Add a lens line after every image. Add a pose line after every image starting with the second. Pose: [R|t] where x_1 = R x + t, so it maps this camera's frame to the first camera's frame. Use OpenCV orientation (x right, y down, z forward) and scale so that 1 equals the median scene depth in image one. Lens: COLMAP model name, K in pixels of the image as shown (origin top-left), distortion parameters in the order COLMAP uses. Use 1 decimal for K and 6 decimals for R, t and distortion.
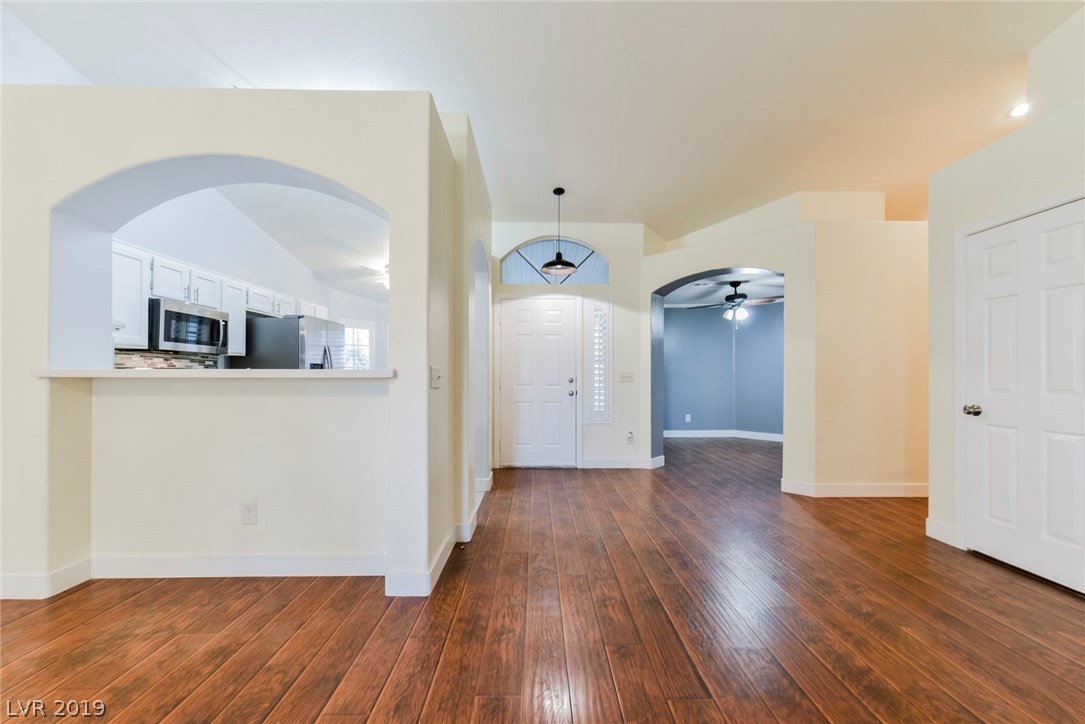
lens RADIAL K [[436.0, 0, 543.4], [0, 436.0, 373.1], [0, 0, 1]] dist [-0.000339, -0.000021]
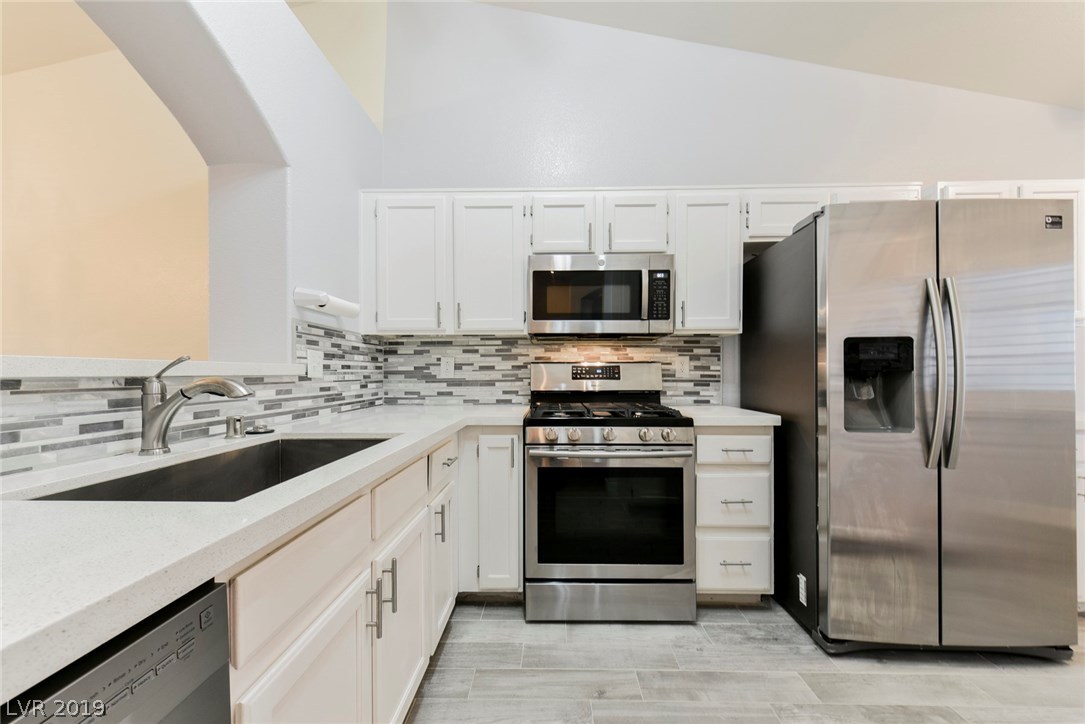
lens RADIAL K [[436.0, 0, 543.4], [0, 436.0, 373.1], [0, 0, 1]] dist [-0.000339, -0.000021]
pose [[-0.042780, -0.002932, -0.999080, -0.186386], [0.009069, 0.999953, -0.003323, 0.006229], [0.999043, -0.009202, -0.042752, 0.857535]]
